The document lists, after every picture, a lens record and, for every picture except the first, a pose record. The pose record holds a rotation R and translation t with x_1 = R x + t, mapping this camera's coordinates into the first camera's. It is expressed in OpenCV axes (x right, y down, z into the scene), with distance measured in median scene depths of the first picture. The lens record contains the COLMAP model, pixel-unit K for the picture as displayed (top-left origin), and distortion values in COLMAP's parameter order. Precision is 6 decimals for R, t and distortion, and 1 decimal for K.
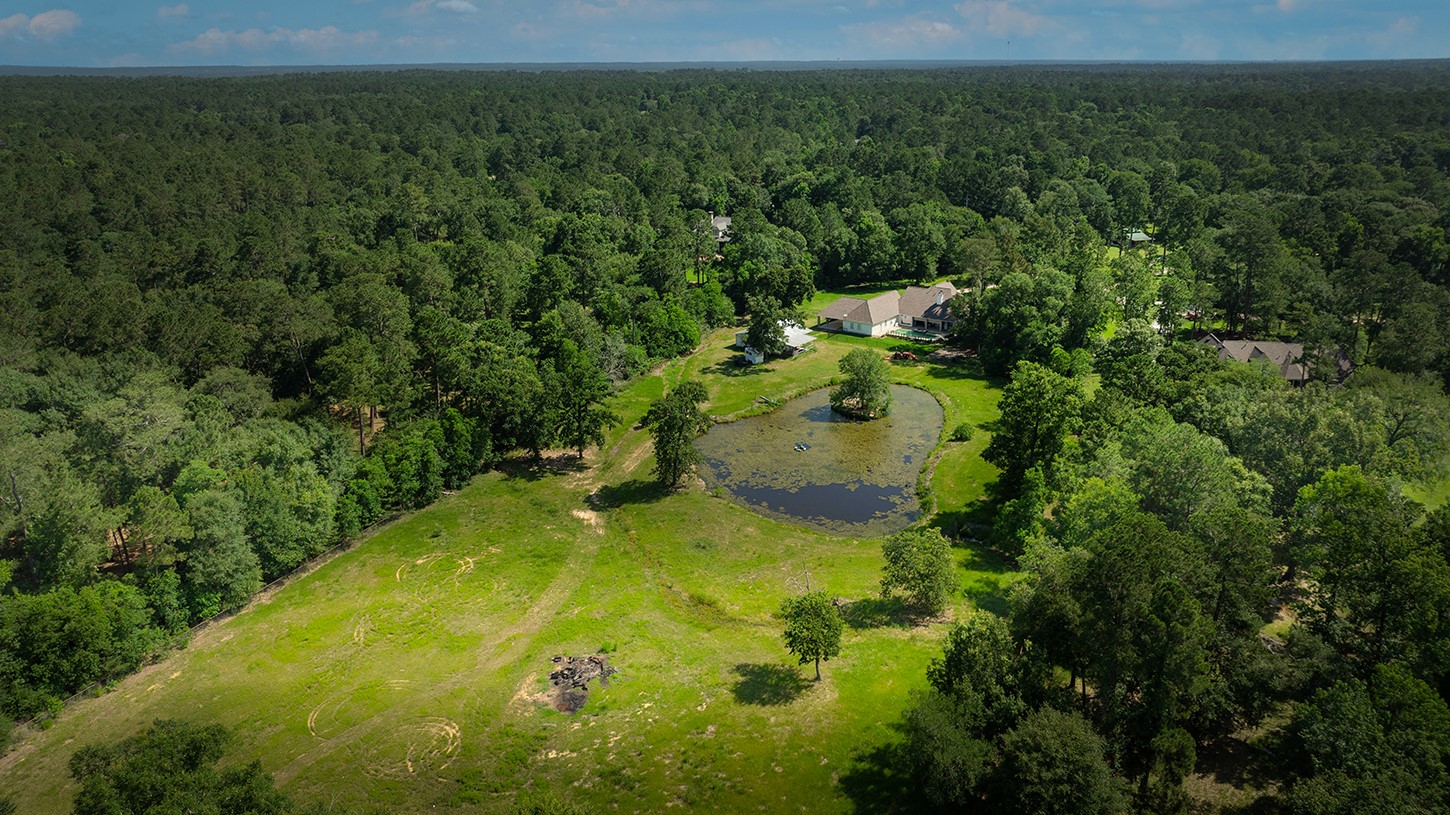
lens RADIAL K [[1036.0, 0, 725.0], [0, 1036.0, 407.5], [0, 0, 1]] dist [0.001033, 0.004989]
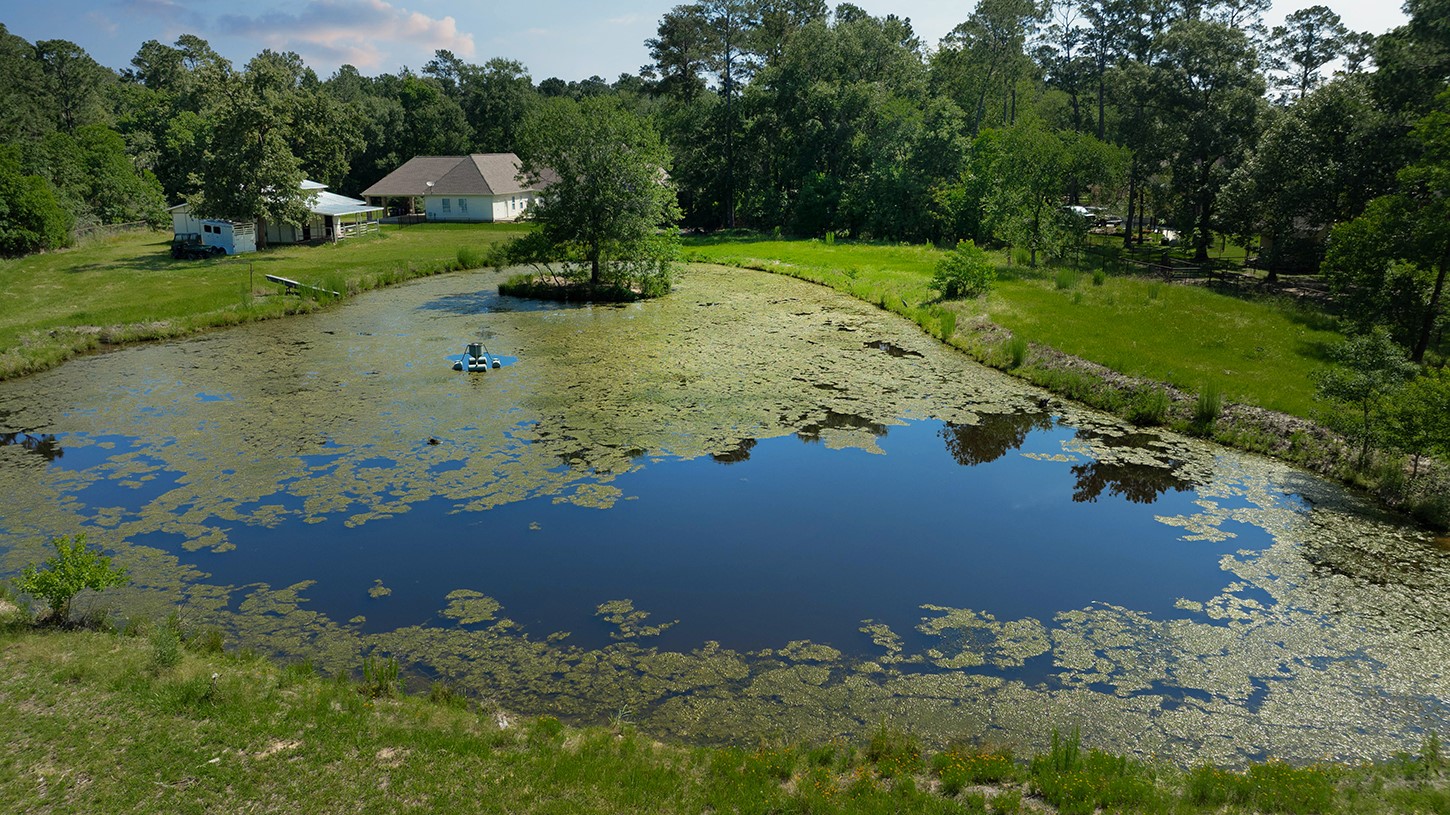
lens RADIAL K [[1036.0, 0, 725.0], [0, 1036.0, 407.5], [0, 0, 1]] dist [0.001033, 0.004989]
pose [[0.879837, -0.104457, 0.463654, 0.005137], [0.136069, 0.990075, -0.035152, 0.050117], [-0.455380, 0.094017, 0.885319, 0.561599]]
